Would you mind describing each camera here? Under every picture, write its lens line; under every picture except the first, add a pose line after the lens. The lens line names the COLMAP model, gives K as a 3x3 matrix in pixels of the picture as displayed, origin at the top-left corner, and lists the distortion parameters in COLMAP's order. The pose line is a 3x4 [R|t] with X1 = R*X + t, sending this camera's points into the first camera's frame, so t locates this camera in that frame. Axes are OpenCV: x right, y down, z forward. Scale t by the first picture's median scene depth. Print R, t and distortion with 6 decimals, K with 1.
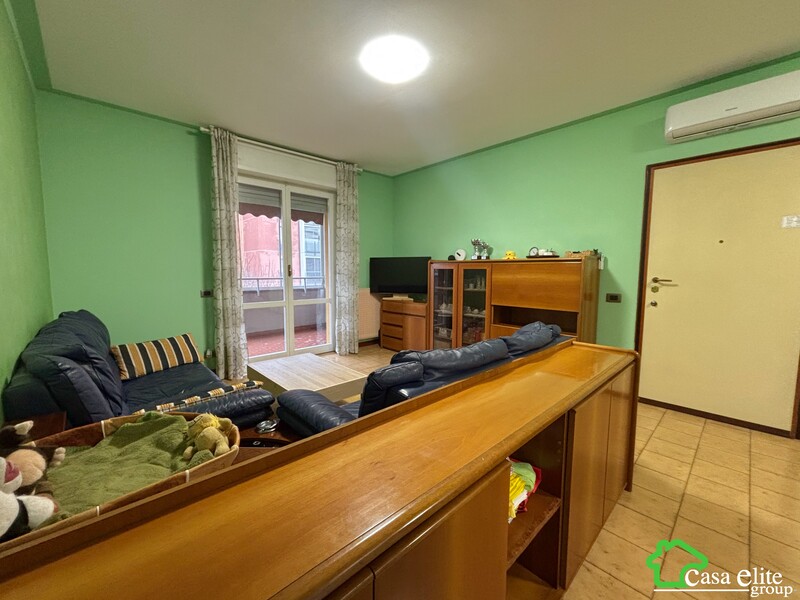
lens RADIAL K [[329.4, 0, 395.7], [0, 329.4, 297.7], [0, 0, 1]] dist [0.008254, -0.000785]
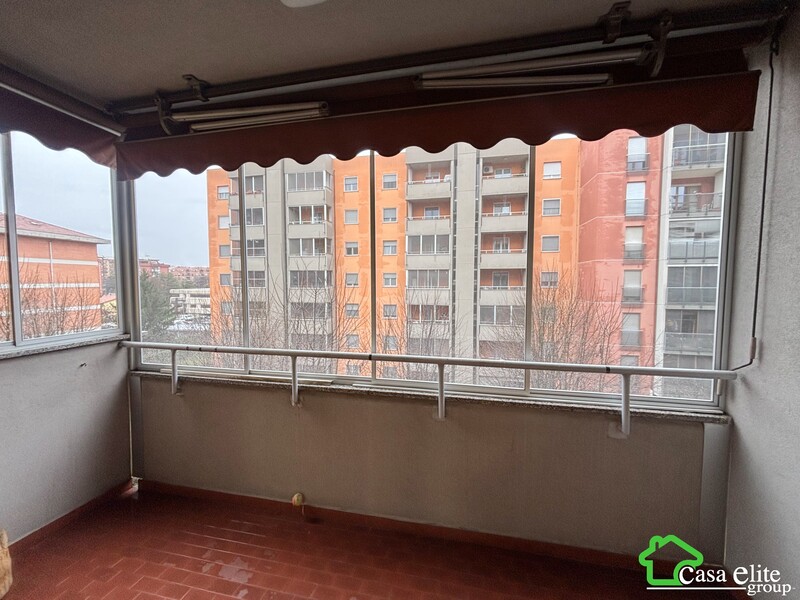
lens RADIAL K [[322.6, 0, 400.0], [0, 322.6, 300.0], [0, 0, 1]] dist [-0.002554, 0.004039]
pose [[0.572619, 0.045078, -0.818581, -0.040758], [-0.064814, 0.997851, 0.009611, -0.024120], [0.817255, 0.047552, 0.574310, 0.166206]]
